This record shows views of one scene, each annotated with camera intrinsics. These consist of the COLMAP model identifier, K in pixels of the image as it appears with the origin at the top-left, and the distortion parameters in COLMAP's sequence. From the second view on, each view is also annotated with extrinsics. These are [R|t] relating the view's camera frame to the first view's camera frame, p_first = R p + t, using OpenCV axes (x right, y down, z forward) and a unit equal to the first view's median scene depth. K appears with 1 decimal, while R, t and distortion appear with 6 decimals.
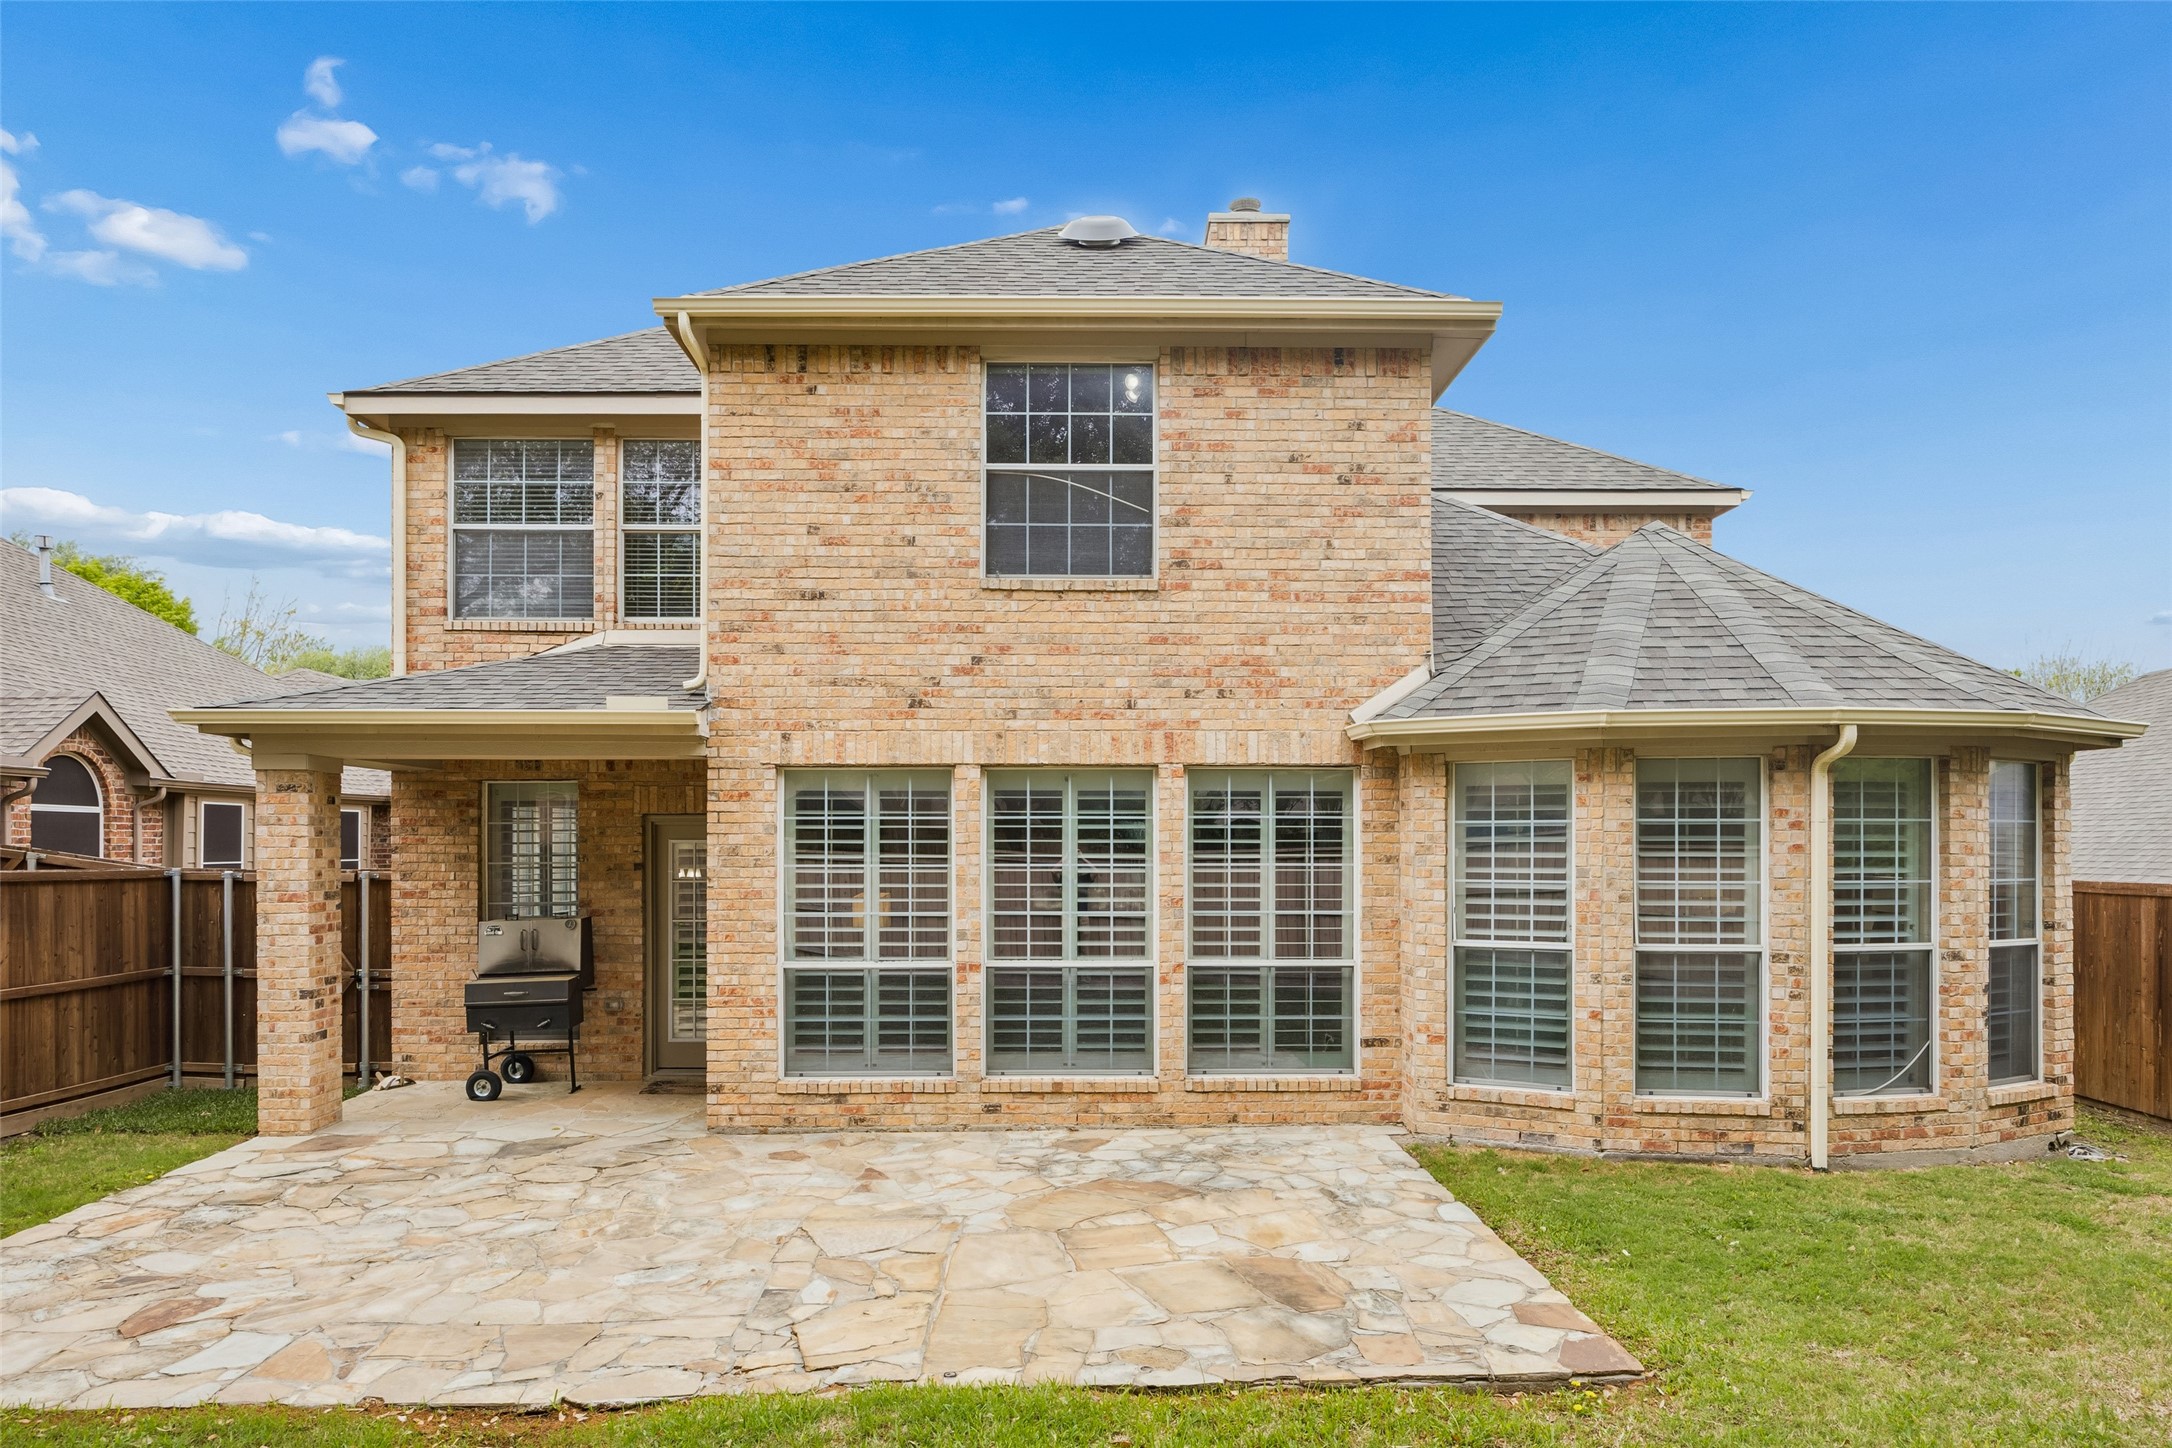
lens RADIAL K [[1342.8, 0, 1083.2], [0, 1342.8, 759.0], [0, 0, 1]] dist [-0.005797, 0.001006]
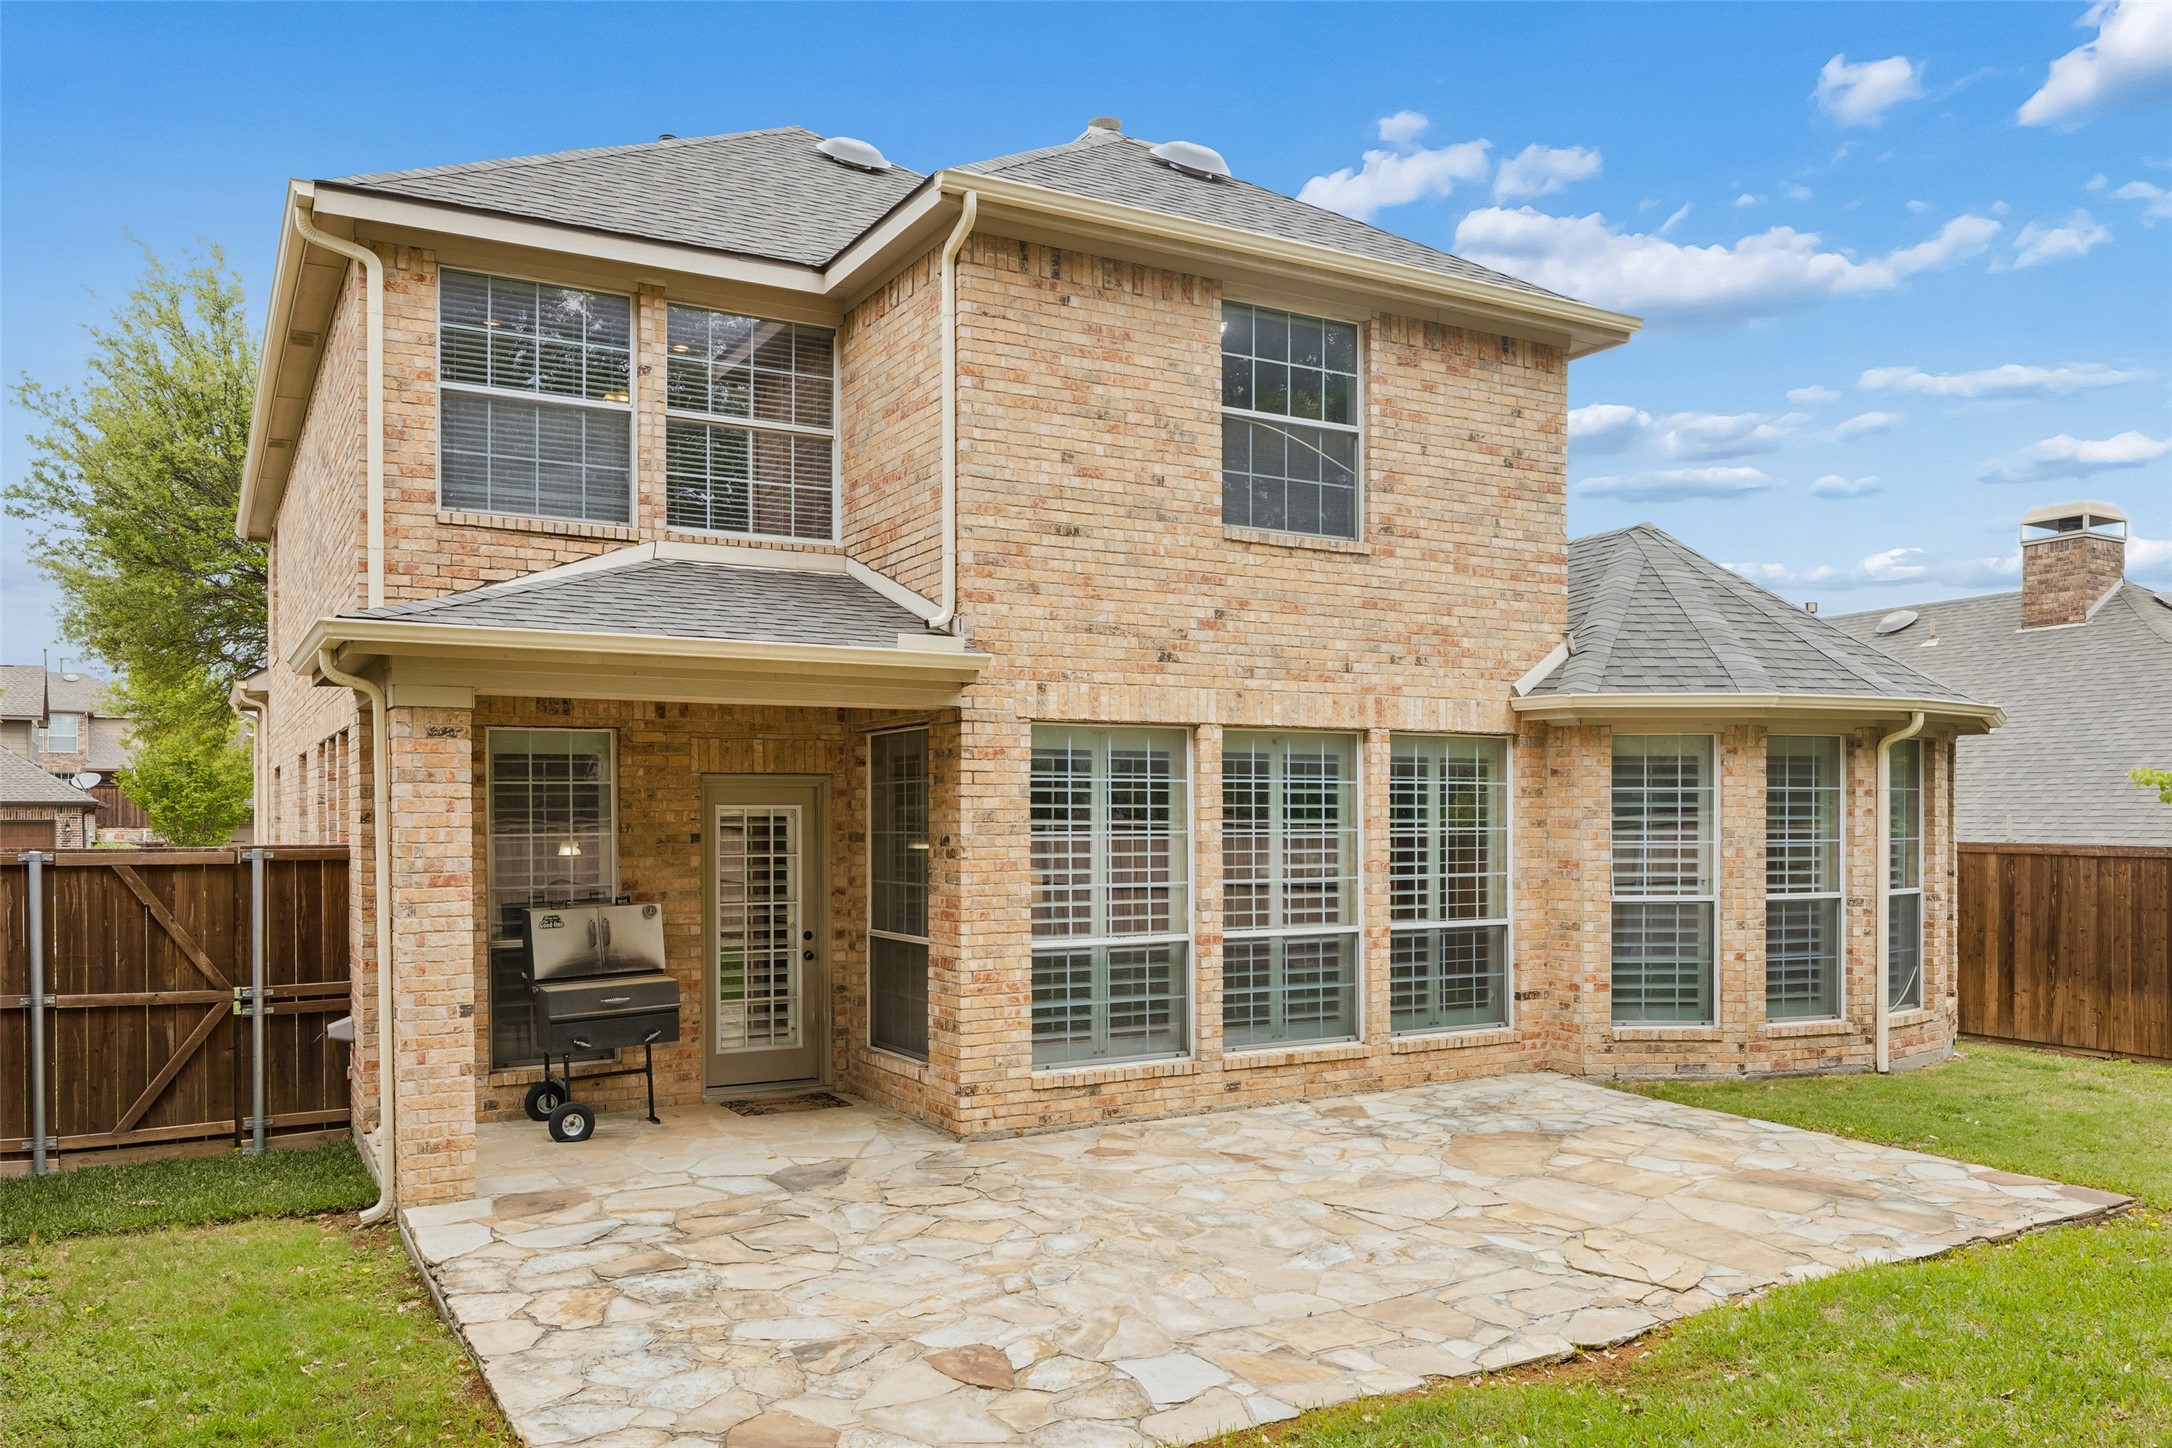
lens RADIAL K [[1589.7, 0, 1084.6], [0, 1589.7, 722.0], [0, 0, 1]] dist [-0.001287, 0.008435]
pose [[0.878637, 0.026592, 0.476749, -0.693090], [-0.027982, 0.999600, -0.004185, 0.009599], [-0.476669, -0.009663, 0.879030, 0.061801]]
